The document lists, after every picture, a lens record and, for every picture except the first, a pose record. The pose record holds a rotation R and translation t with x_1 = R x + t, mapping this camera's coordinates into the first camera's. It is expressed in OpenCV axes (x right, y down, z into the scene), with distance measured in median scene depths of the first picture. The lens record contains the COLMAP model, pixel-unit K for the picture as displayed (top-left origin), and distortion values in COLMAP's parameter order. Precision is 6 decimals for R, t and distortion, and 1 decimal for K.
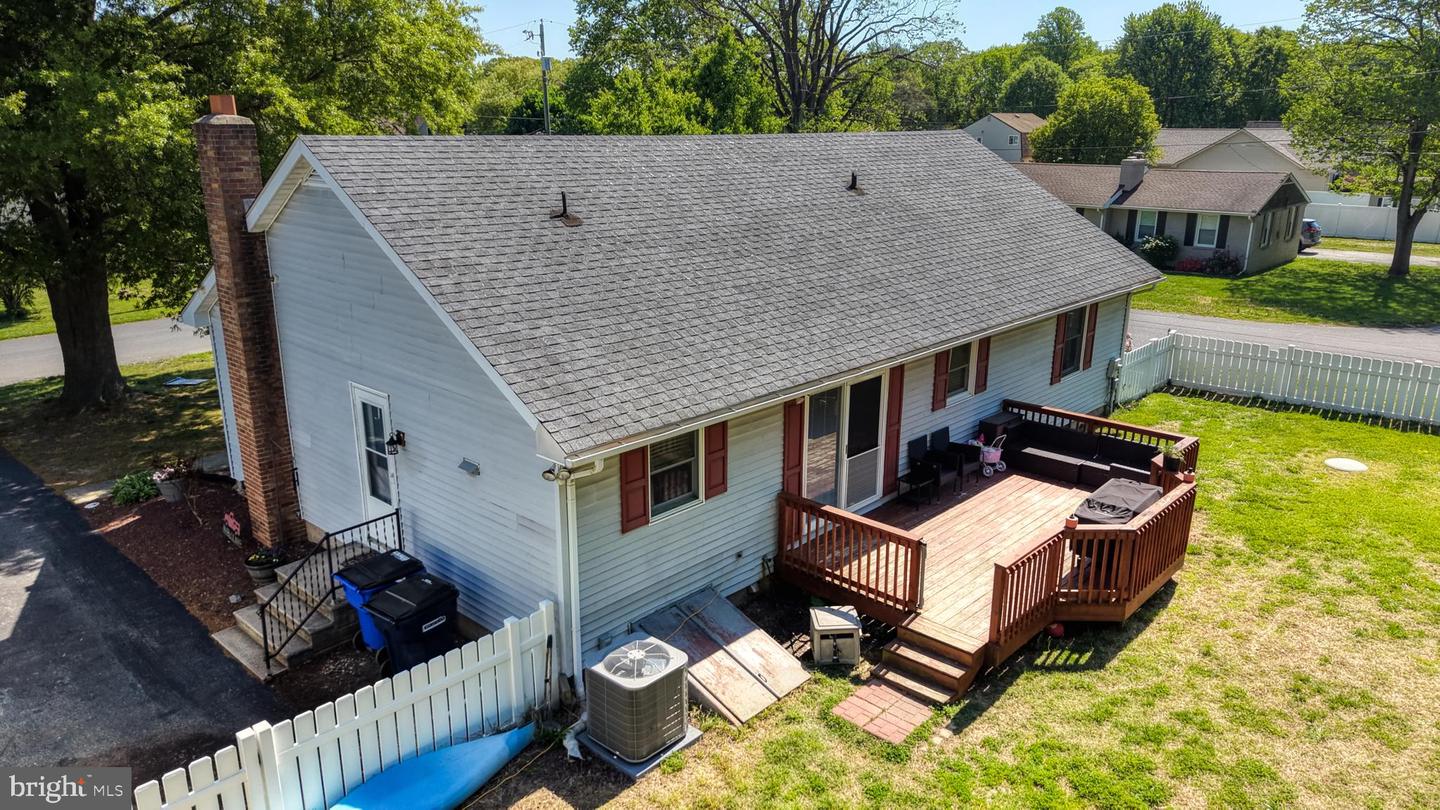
lens RADIAL K [[971.5, 0, 720.0], [0, 971.5, 405.0], [0, 0, 1]] dist [-0.000610, -0.003145]
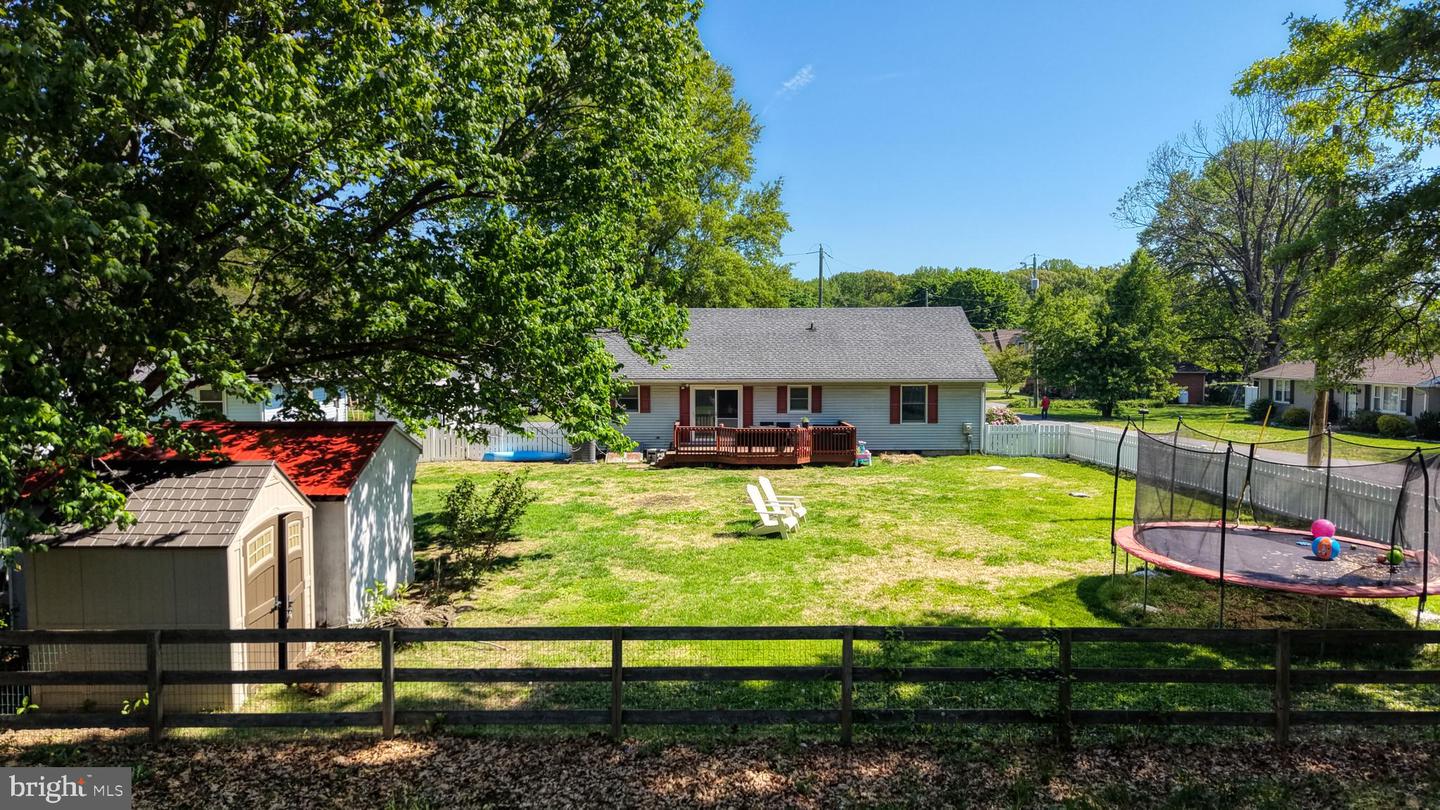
lens RADIAL K [[971.5, 0, 720.0], [0, 971.5, 405.0], [0, 0, 1]] dist [-0.000610, -0.003145]
pose [[0.710595, 0.037990, -0.702575, 2.133870], [-0.192836, 0.970822, -0.142542, 0.423374], [0.676660, 0.236771, 0.697188, -0.929658]]
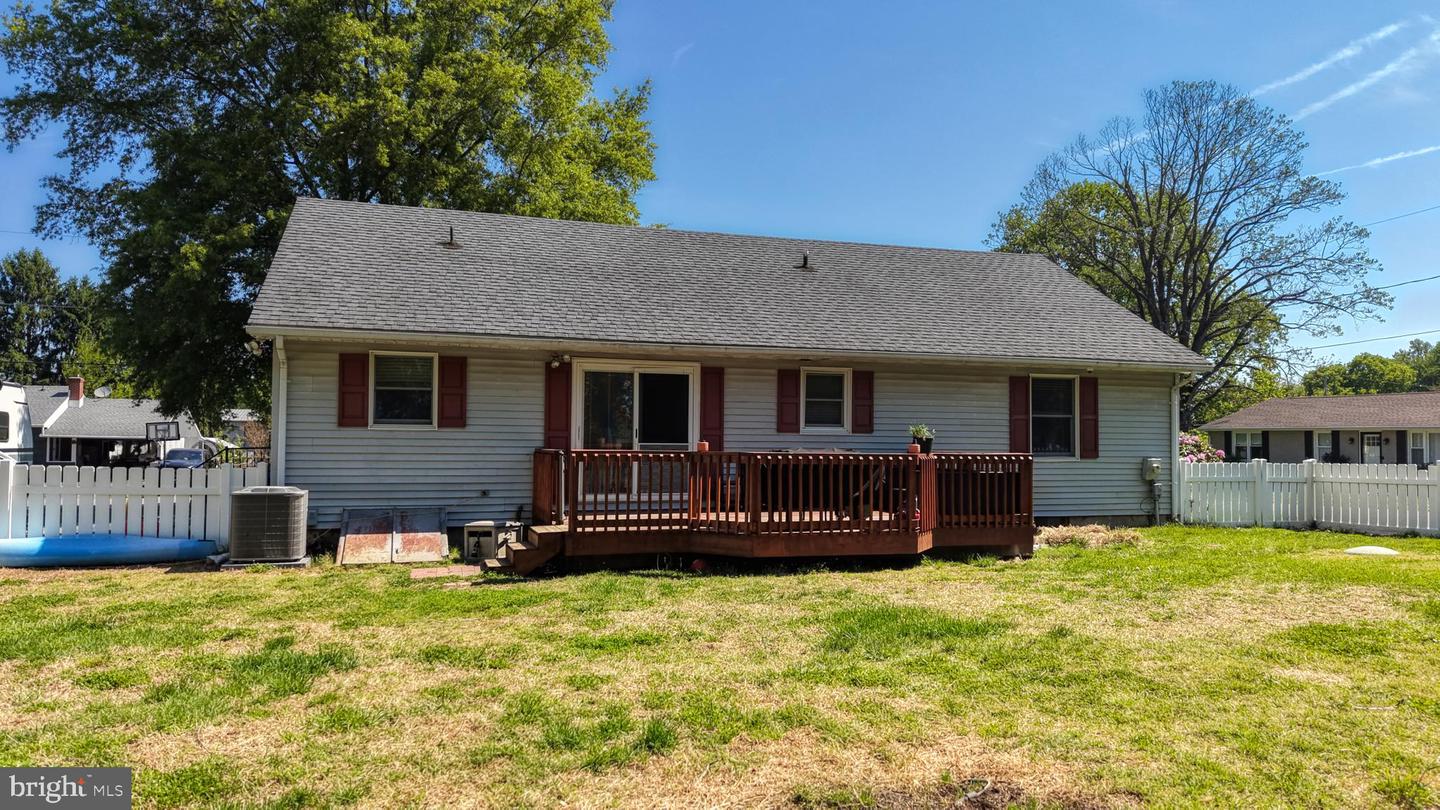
lens RADIAL K [[971.5, 0, 720.0], [0, 971.5, 405.0], [0, 0, 1]] dist [-0.000610, -0.003145]
pose [[0.875737, -0.013564, -0.482598, 0.769853], [-0.138463, 0.950556, -0.277976, 0.317373], [0.462507, 0.310256, 0.830559, 0.138751]]
